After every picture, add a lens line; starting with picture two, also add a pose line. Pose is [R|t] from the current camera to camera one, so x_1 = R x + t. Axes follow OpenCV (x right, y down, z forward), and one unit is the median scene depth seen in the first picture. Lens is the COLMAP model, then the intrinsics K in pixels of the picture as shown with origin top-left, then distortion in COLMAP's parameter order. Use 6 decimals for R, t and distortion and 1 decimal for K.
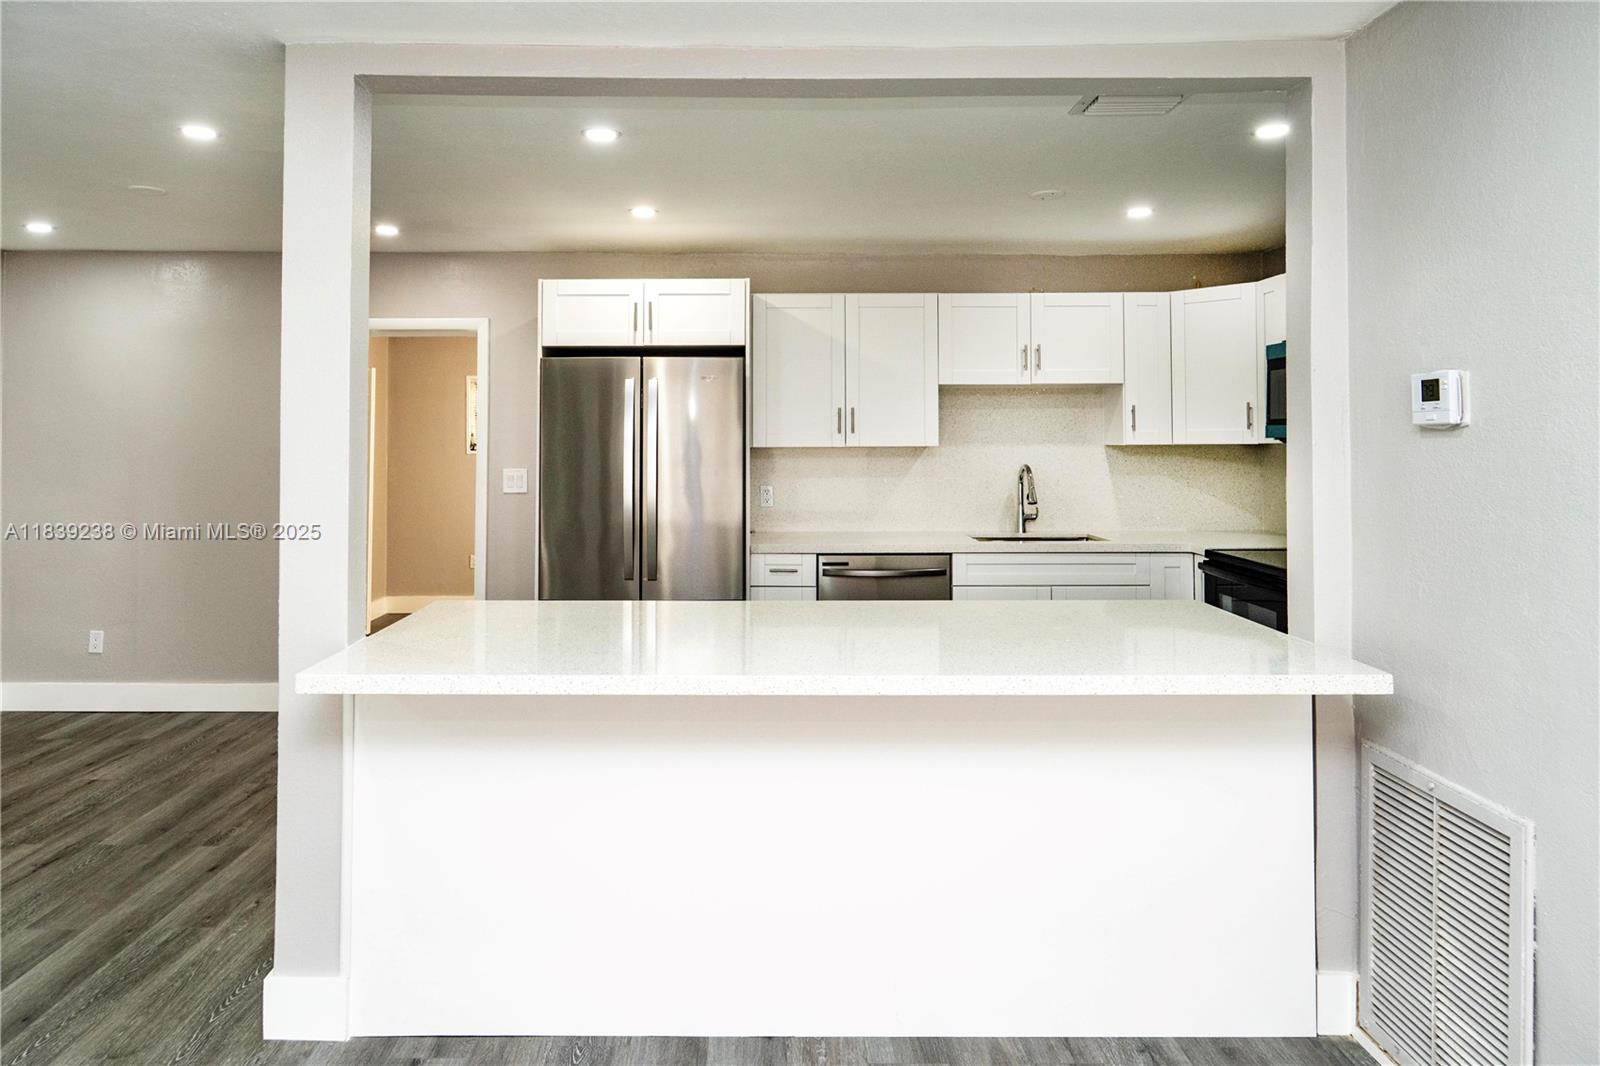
lens RADIAL K [[1044.3, 0, 759.2], [0, 1044.3, 435.5], [0, 0, 1]] dist [-0.000846, -0.001174]
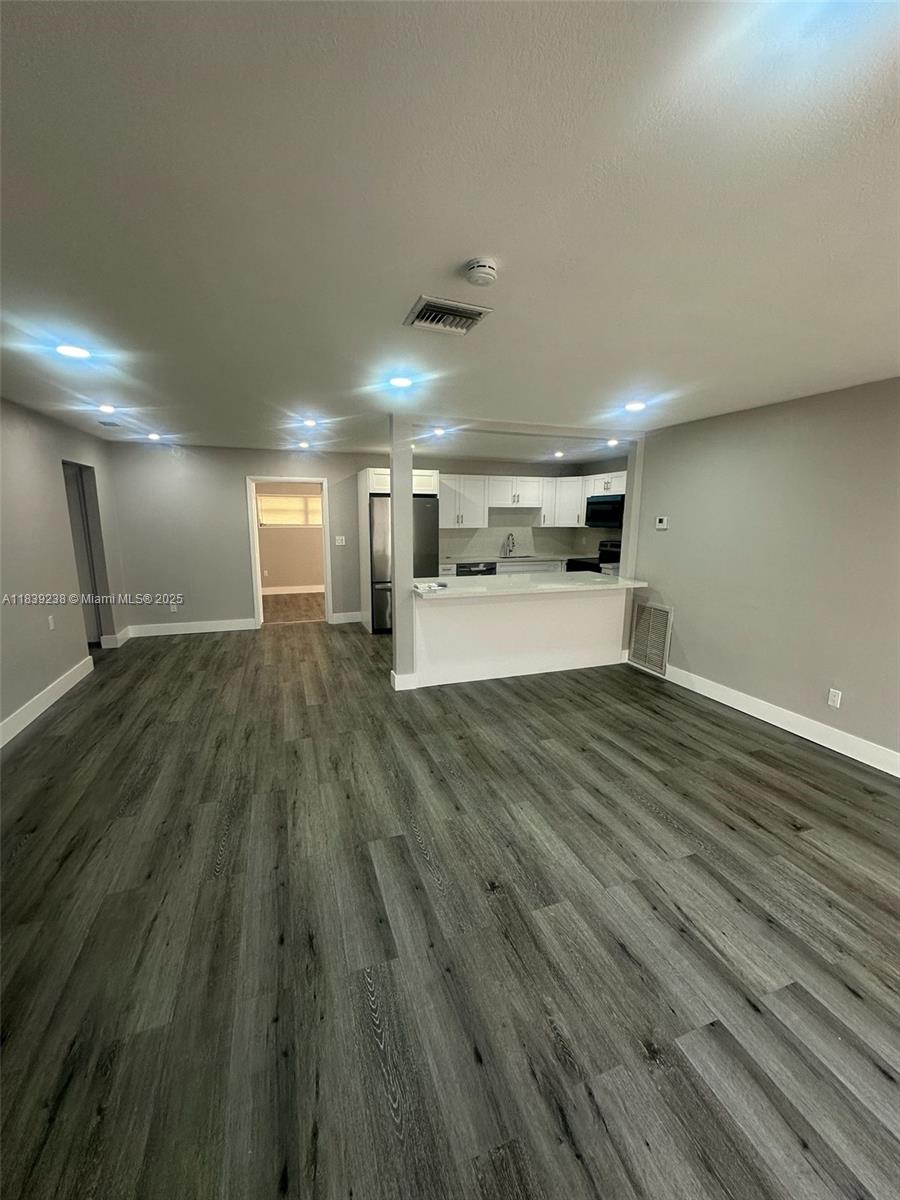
lens RADIAL K [[477.5, 0, 453.8], [0, 477.5, 602.2], [0, 0, 1]] dist [-0.000168, -0.000004]
pose [[0.940122, -0.057063, 0.336027, -0.436409], [-0.005585, 0.983174, 0.182584, -0.031920], [-0.340792, -0.173528, 0.923985, -0.327140]]
